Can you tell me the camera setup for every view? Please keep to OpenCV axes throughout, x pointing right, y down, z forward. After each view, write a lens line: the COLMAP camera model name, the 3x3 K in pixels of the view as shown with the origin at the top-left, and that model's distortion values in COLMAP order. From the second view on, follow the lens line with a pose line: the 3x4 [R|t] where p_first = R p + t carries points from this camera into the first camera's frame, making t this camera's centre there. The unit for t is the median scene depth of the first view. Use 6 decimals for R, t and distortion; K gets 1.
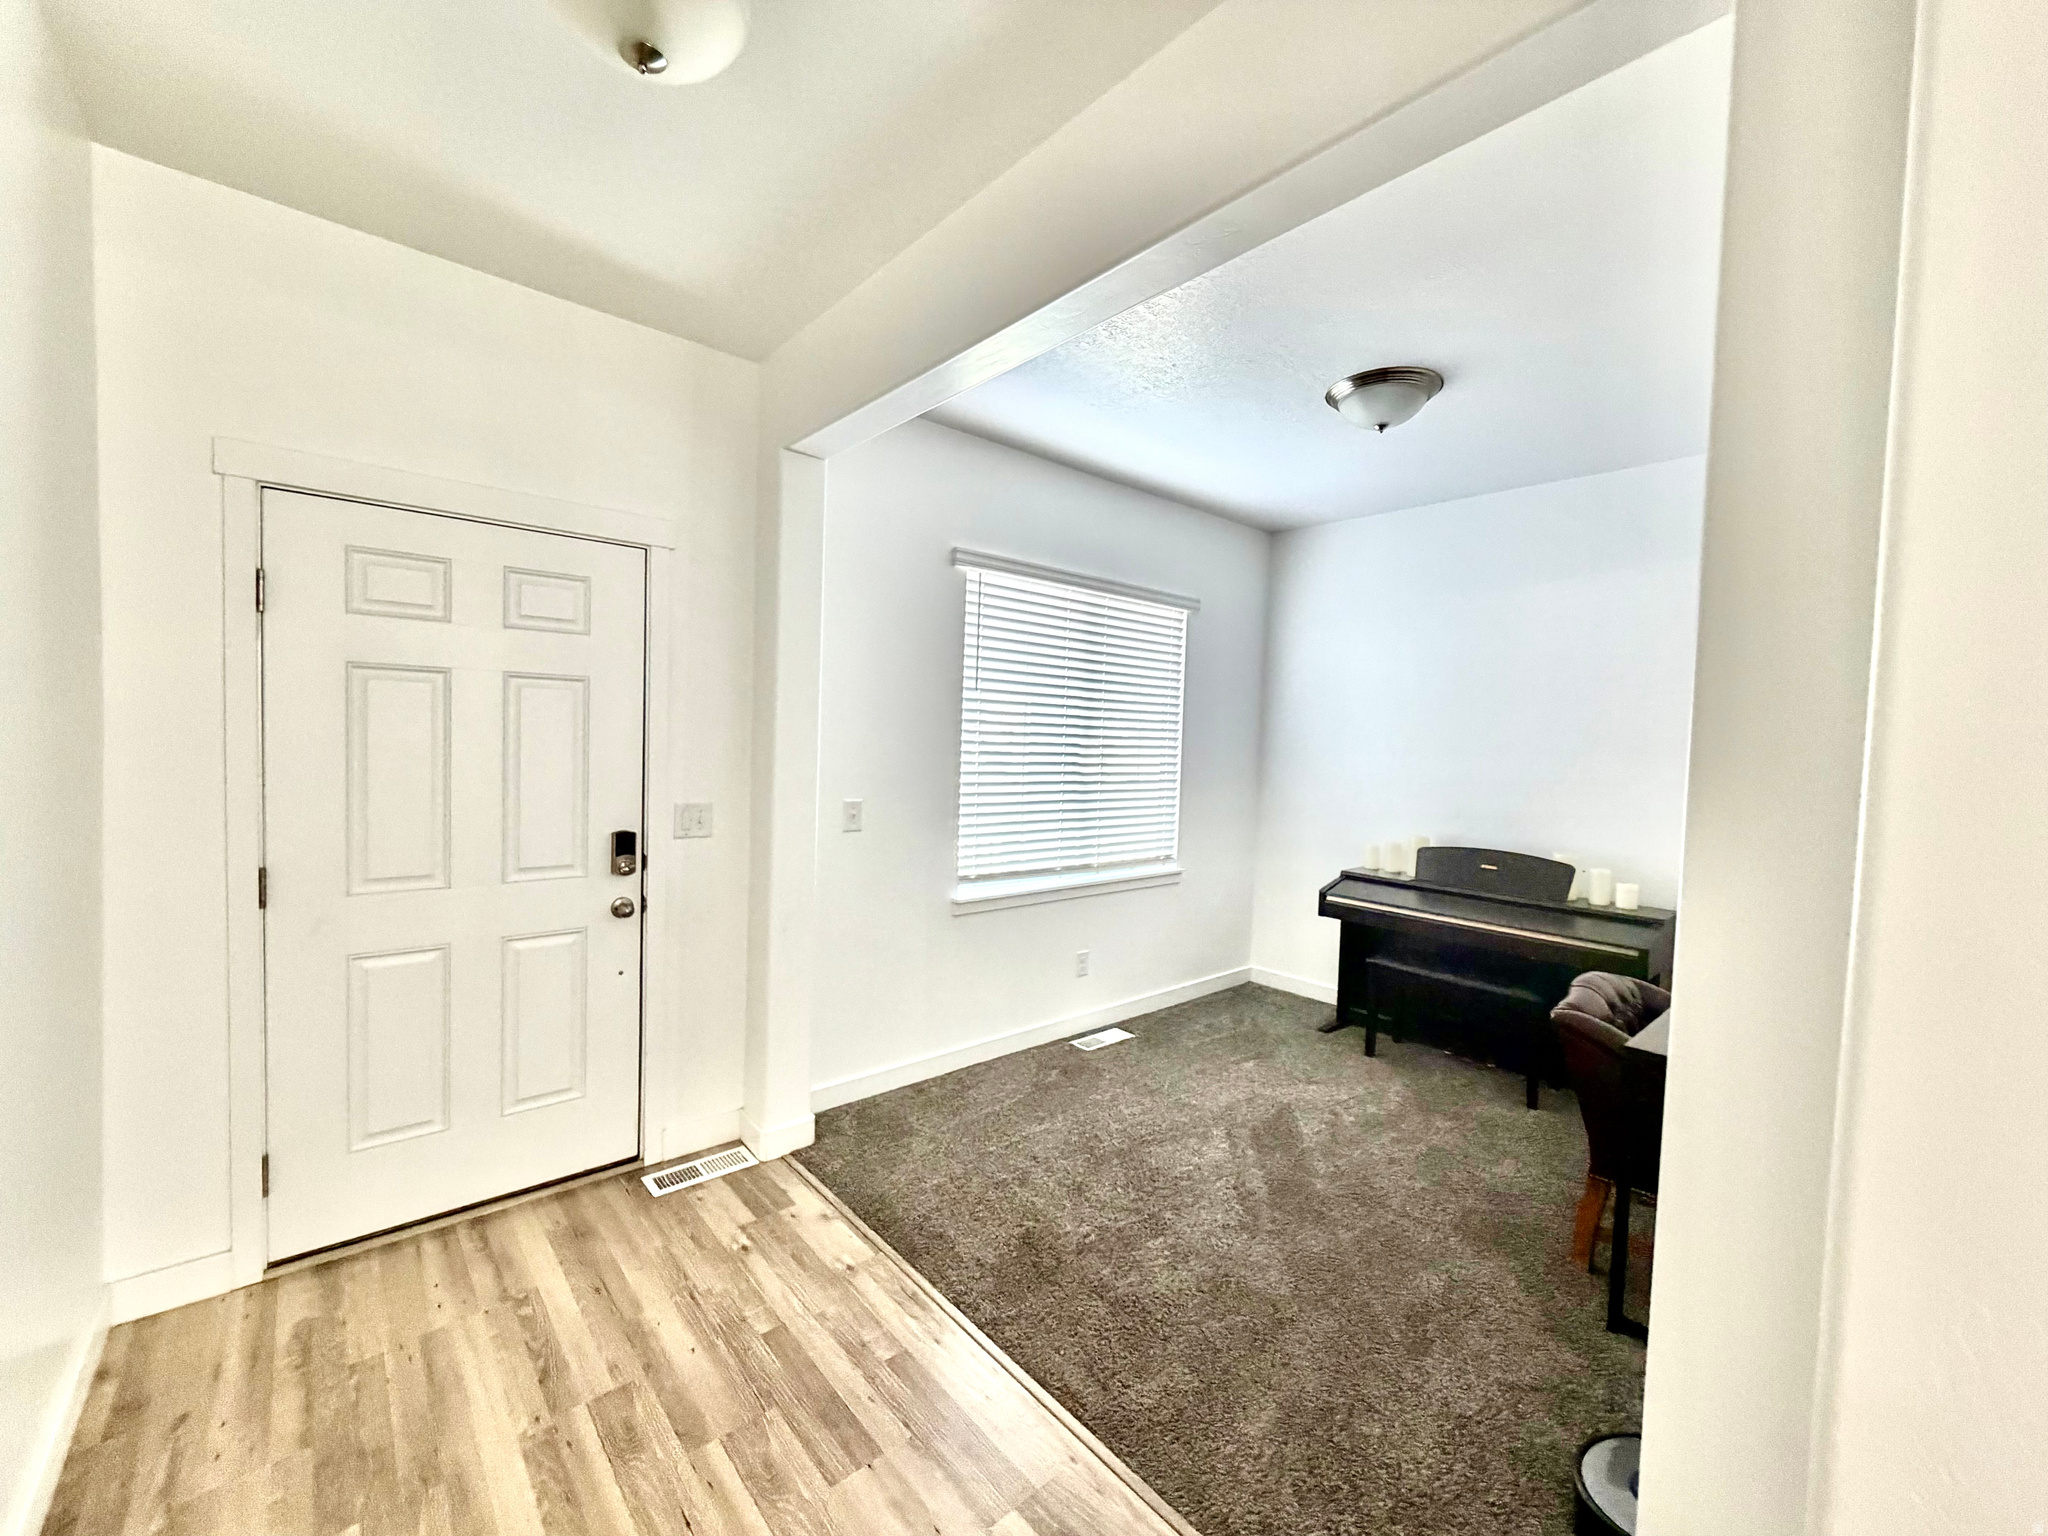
lens RADIAL K [[818.2, 0, 1026.4], [0, 818.2, 781.2], [0, 0, 1]] dist [-0.001884, -0.000076]
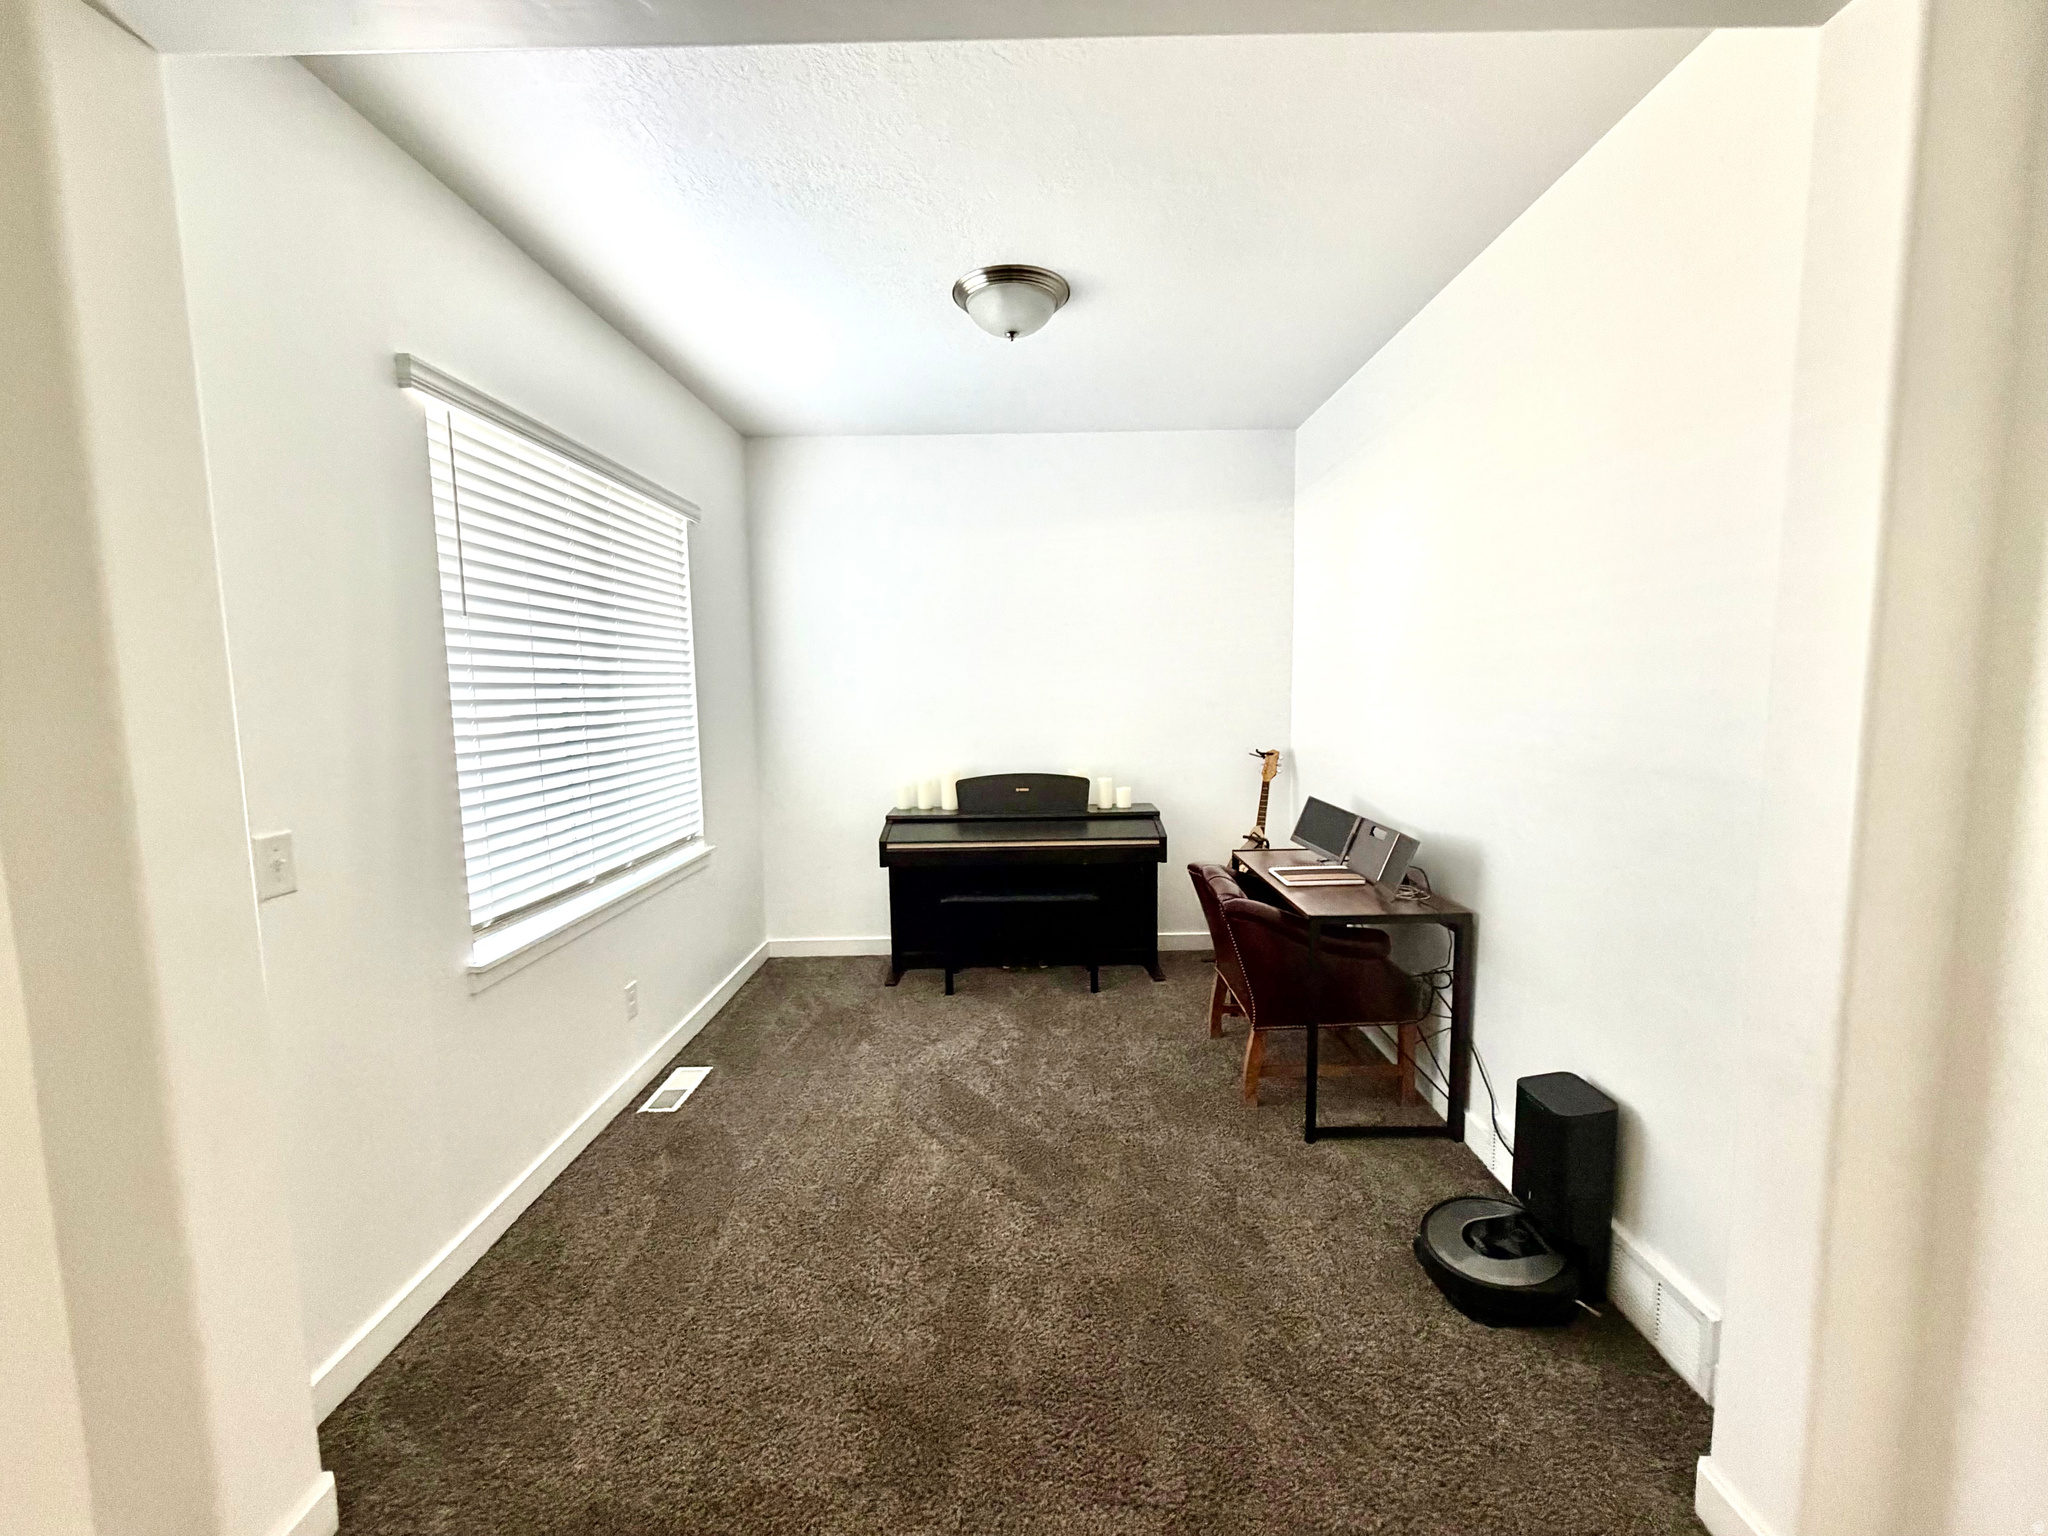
lens RADIAL K [[818.2, 0, 1032.6], [0, 818.2, 777.8], [0, 0, 1]] dist [-0.001884, -0.000076]
pose [[0.657257, -0.129462, 0.742464, -0.243548], [0.079270, 0.991547, 0.102722, -0.022208], [-0.749486, -0.008659, 0.661964, 0.294197]]
